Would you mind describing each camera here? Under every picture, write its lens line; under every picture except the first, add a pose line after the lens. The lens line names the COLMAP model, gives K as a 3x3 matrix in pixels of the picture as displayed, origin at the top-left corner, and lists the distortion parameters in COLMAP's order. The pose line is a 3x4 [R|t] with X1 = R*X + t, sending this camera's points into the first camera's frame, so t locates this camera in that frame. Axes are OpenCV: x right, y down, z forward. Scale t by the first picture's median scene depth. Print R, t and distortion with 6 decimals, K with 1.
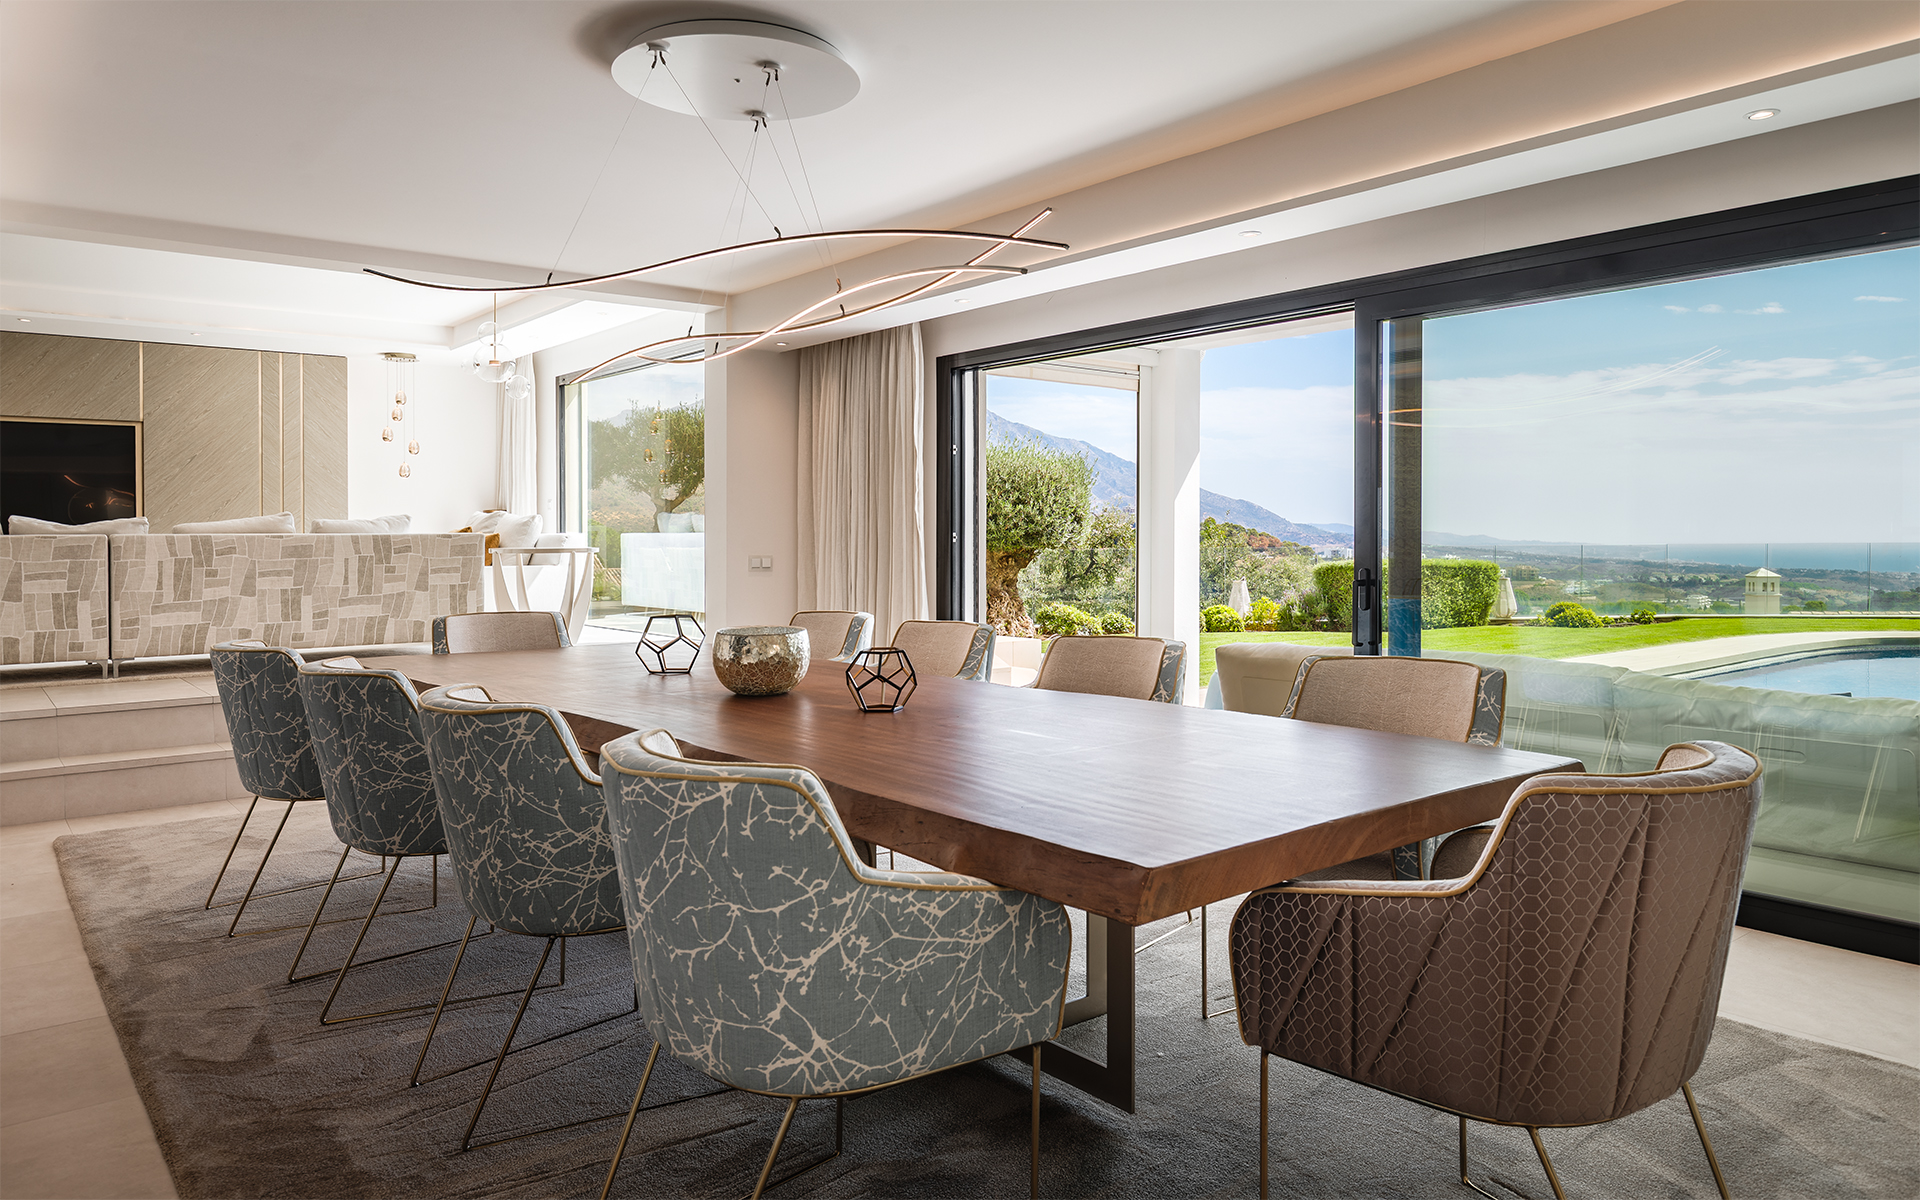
lens RADIAL K [[1274.3, 0, 956.1], [0, 1274.3, 548.9], [0, 0, 1]] dist [0.003750, 0.000302]
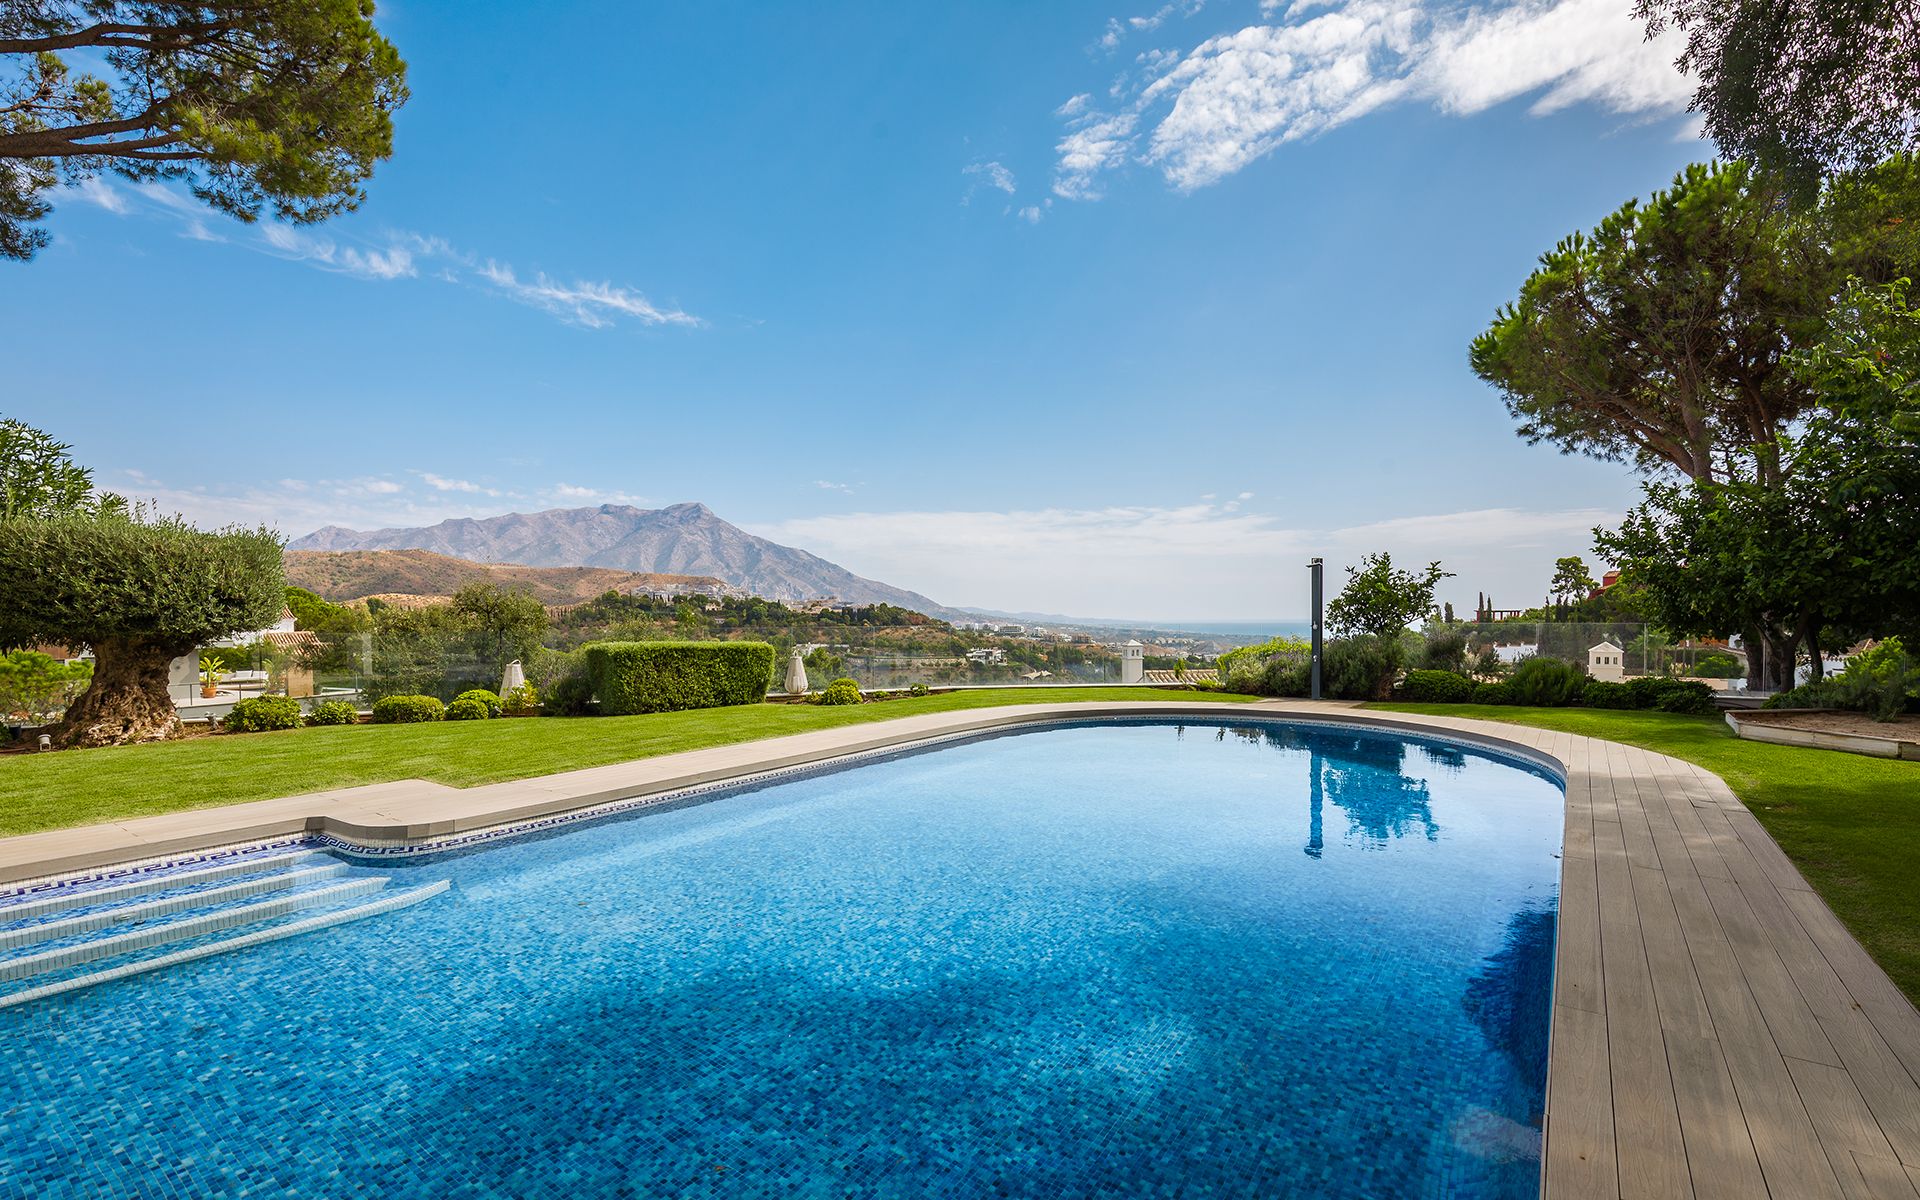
lens RADIAL K [[867.8, 0, 960.0], [0, 867.8, 600.0], [0, 0, 1]] dist [-0.000238, 0.000145]
pose [[0.962166, 0.005006, 0.272417, 0.387204], [0.002539, 0.999623, -0.027335, -0.005804], [-0.272451, 0.026992, 0.961791, 0.261401]]
